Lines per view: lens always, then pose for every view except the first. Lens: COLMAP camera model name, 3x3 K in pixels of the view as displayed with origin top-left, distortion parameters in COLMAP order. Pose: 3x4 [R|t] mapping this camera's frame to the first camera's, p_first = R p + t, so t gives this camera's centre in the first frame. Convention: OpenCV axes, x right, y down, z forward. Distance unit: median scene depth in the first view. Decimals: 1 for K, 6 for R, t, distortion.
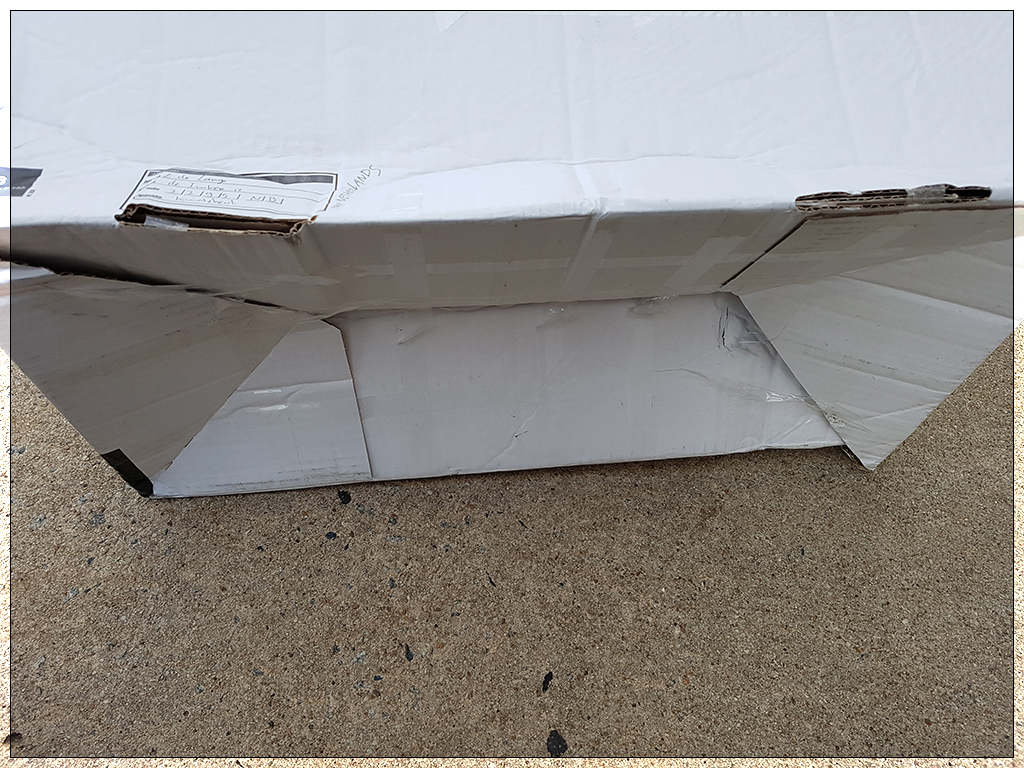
lens RADIAL K [[818.8, 0, 511.3], [0, 818.8, 384.5], [0, 0, 1]] dist [-0.019563, -0.019126]
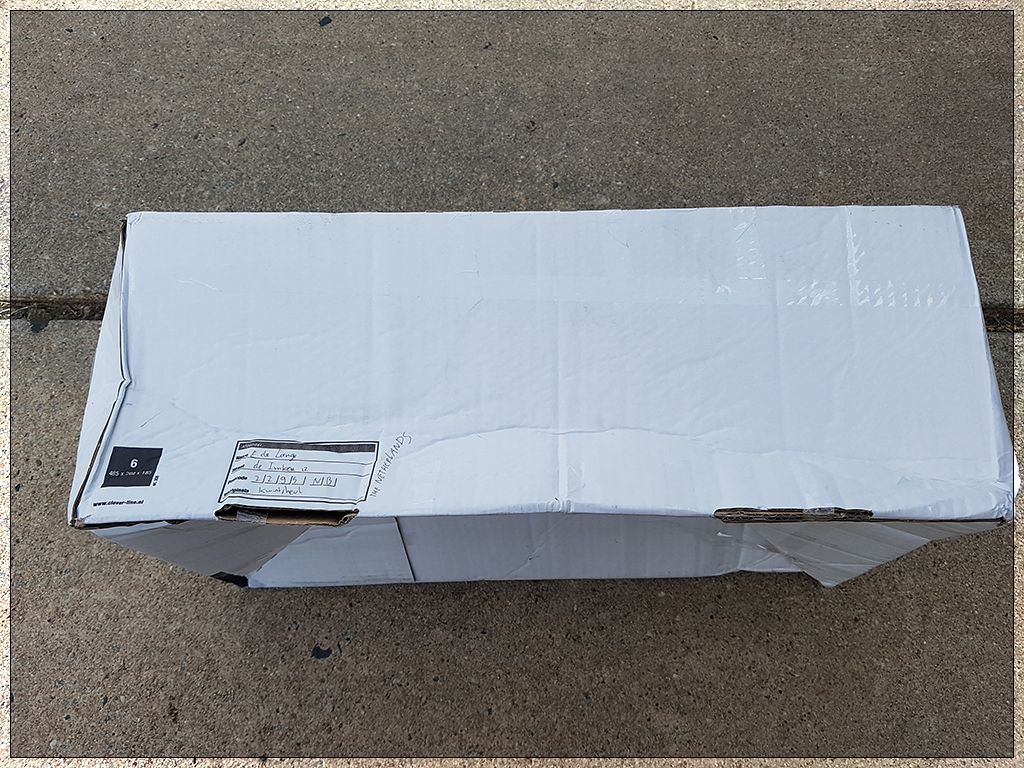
lens RADIAL K [[770.3, 0, 513.1], [0, 770.3, 383.5], [0, 0, 1]] dist [0.057974, -0.006464]
pose [[0.995006, 0.044395, -0.089395, 0.113698], [-0.033638, 0.992393, 0.118424, -0.502555], [0.093972, -0.114825, 0.988931, -0.216420]]
